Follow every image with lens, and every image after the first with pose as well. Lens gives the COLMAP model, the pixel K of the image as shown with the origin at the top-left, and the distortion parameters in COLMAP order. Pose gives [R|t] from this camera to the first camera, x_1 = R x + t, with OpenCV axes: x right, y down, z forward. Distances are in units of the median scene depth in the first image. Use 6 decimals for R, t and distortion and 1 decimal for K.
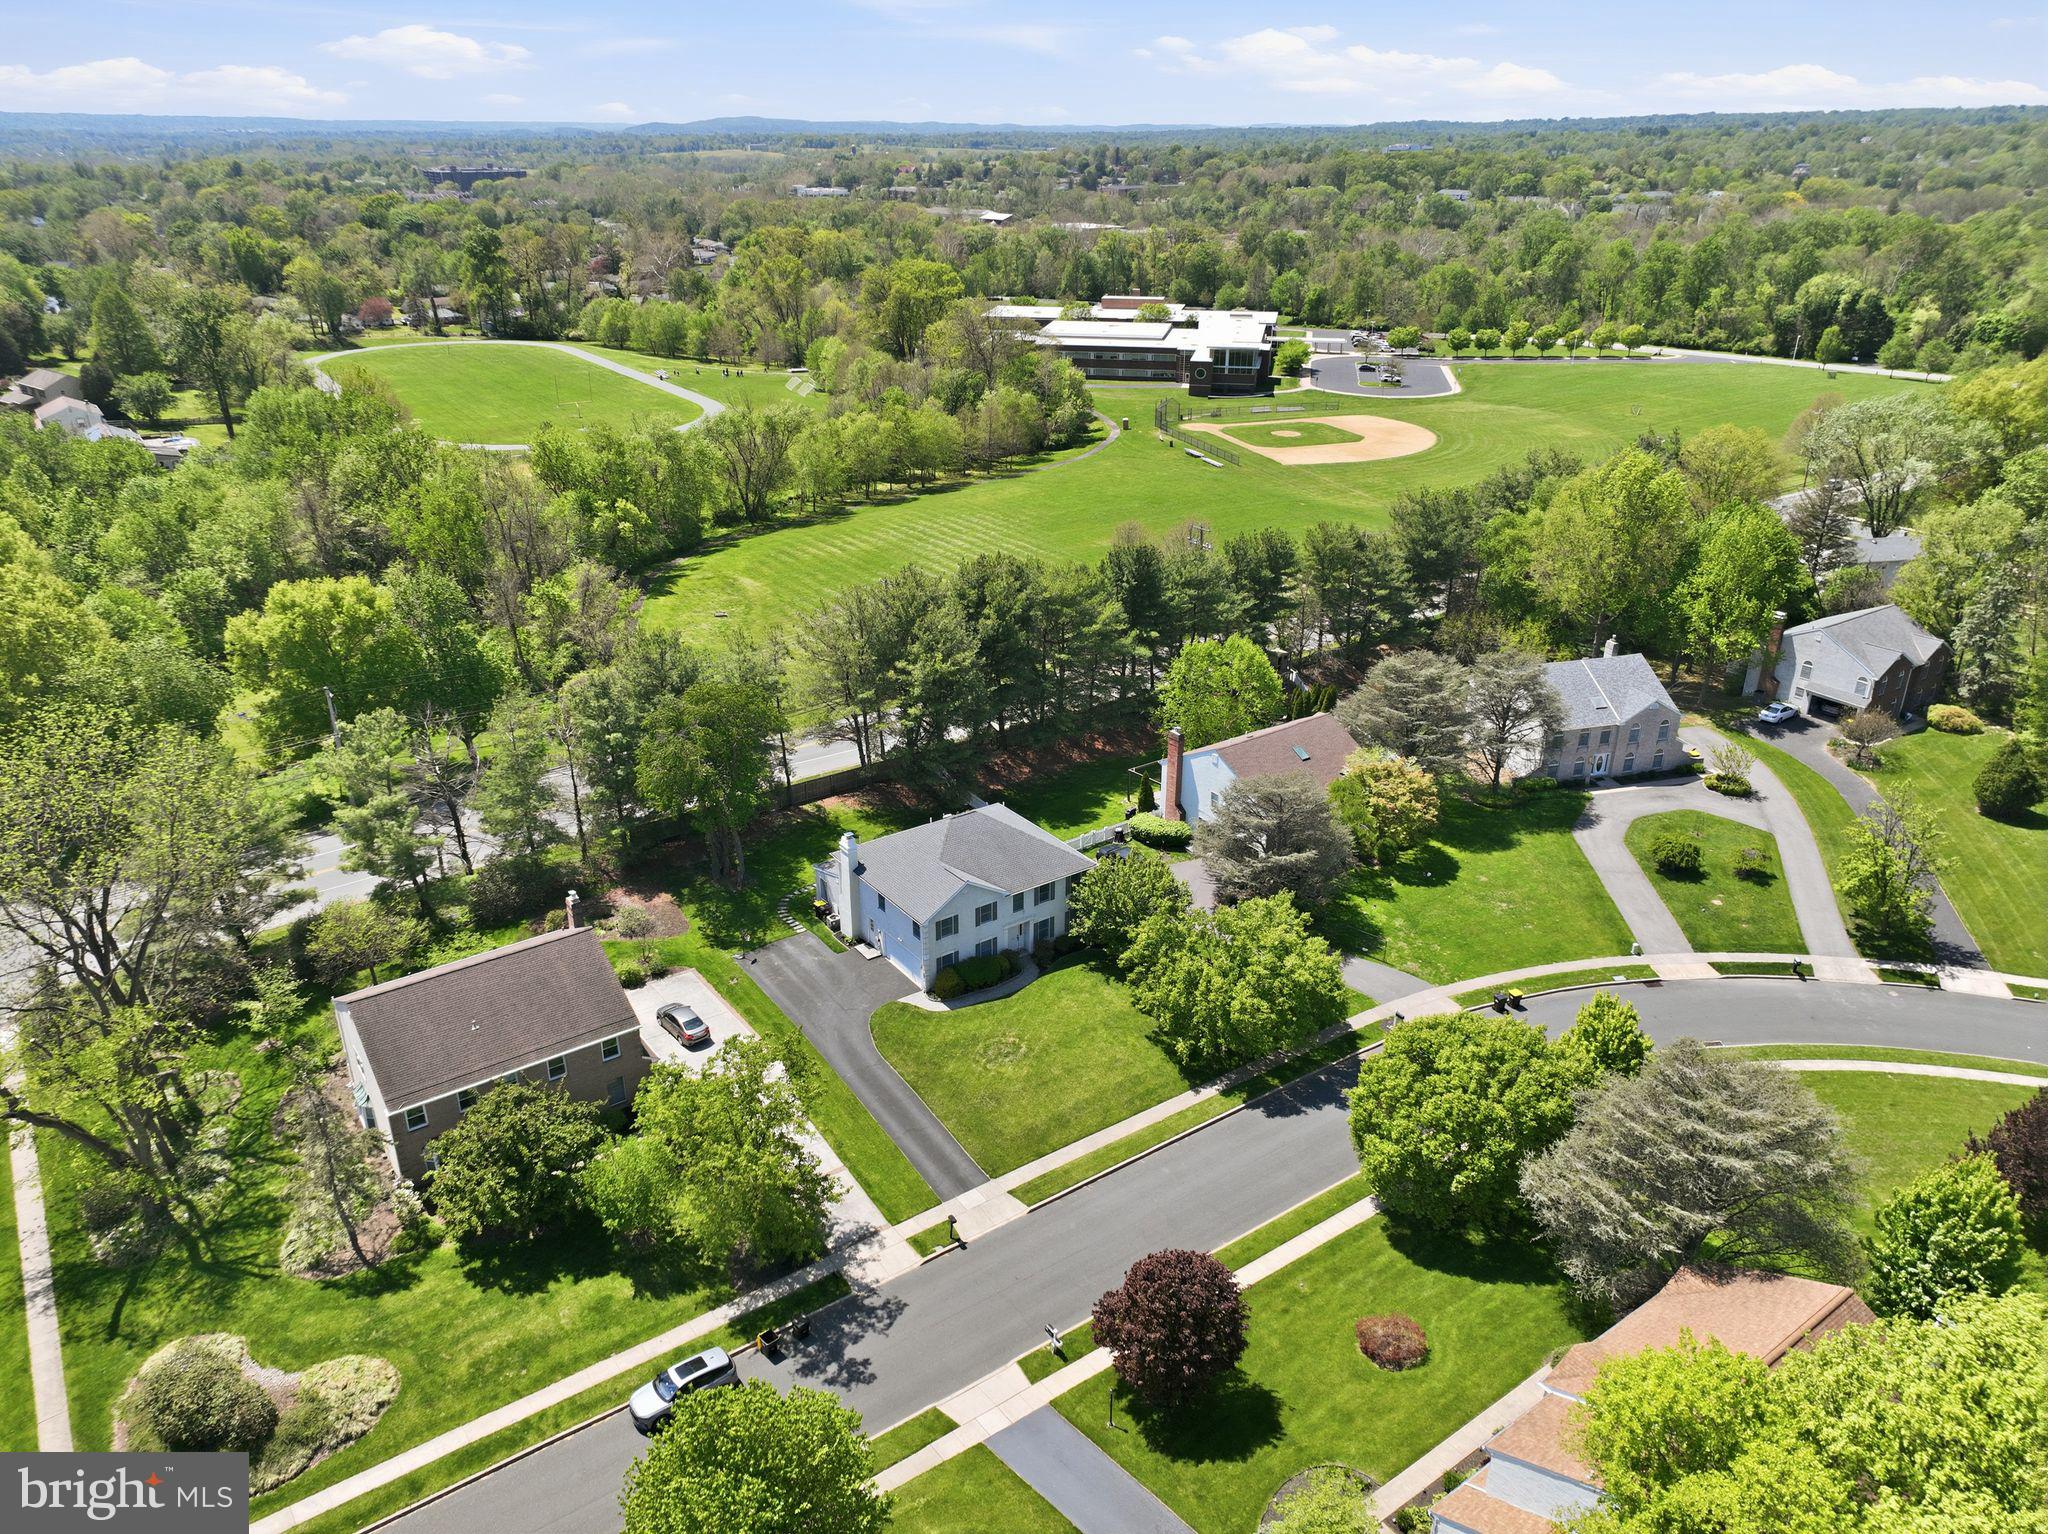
lens RADIAL K [[1445.8, 0, 1024.0], [0, 1445.8, 767.0], [0, 0, 1]] dist [-0.001222, 0.000059]
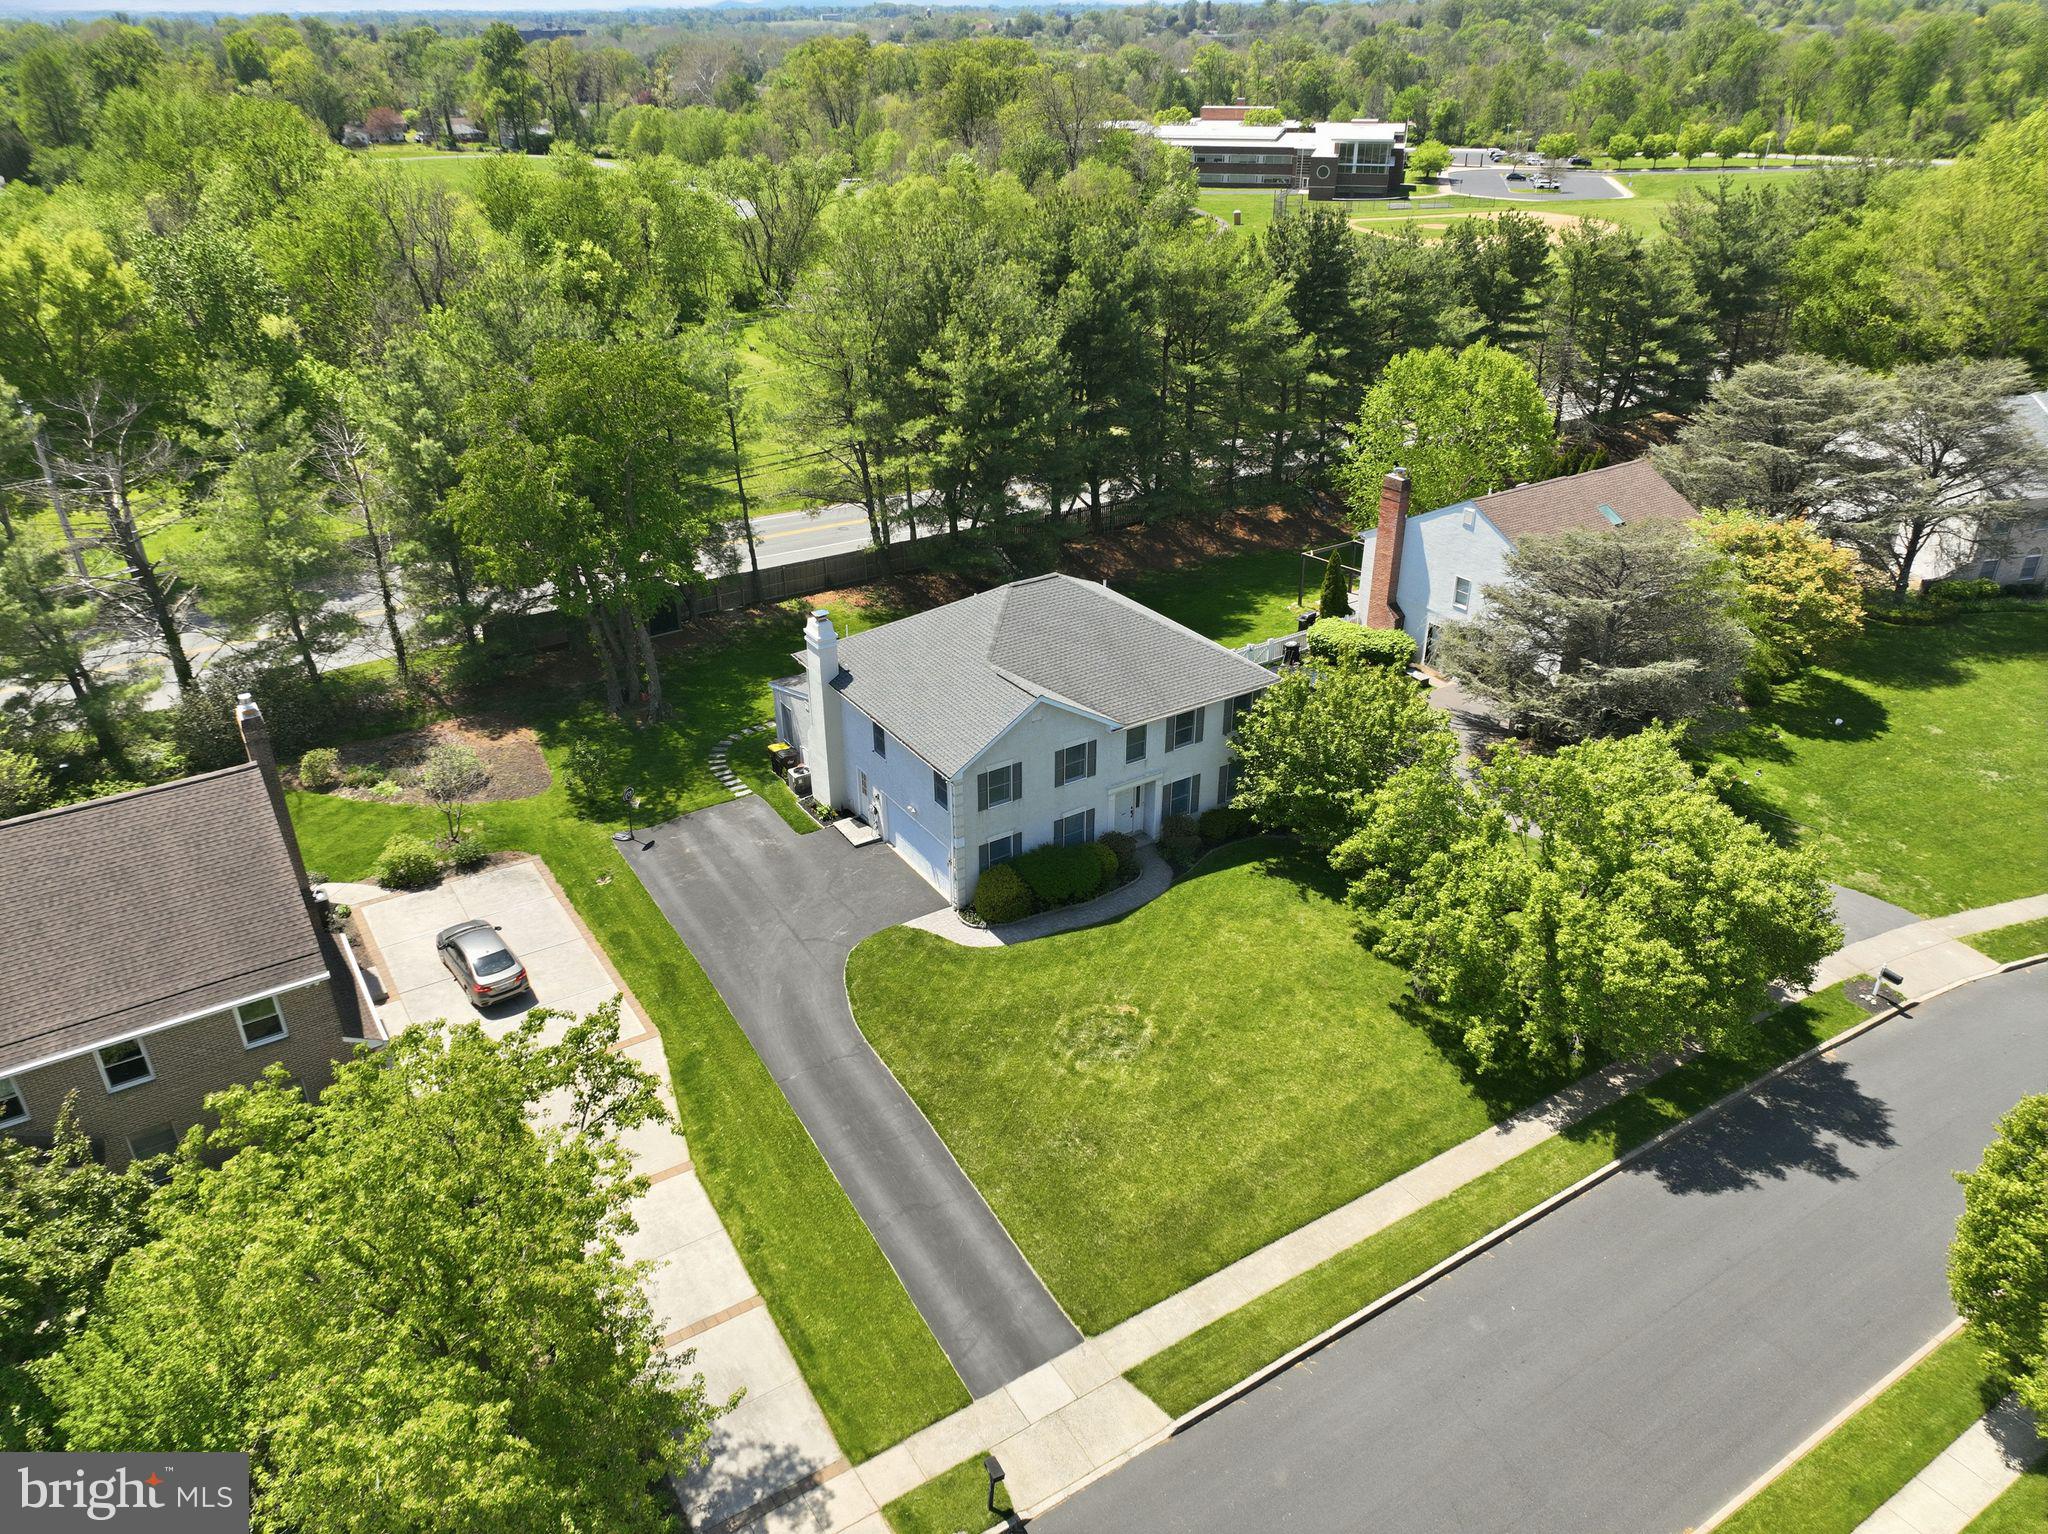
lens RADIAL K [[1445.8, 0, 1024.0], [0, 1445.8, 767.0], [0, 0, 1]] dist [-0.001222, 0.000059]
pose [[0.998695, 0.017229, -0.048080, -0.018143], [-0.013947, 0.997603, 0.067780, 0.062805], [0.049133, -0.067021, 0.996541, 0.442357]]
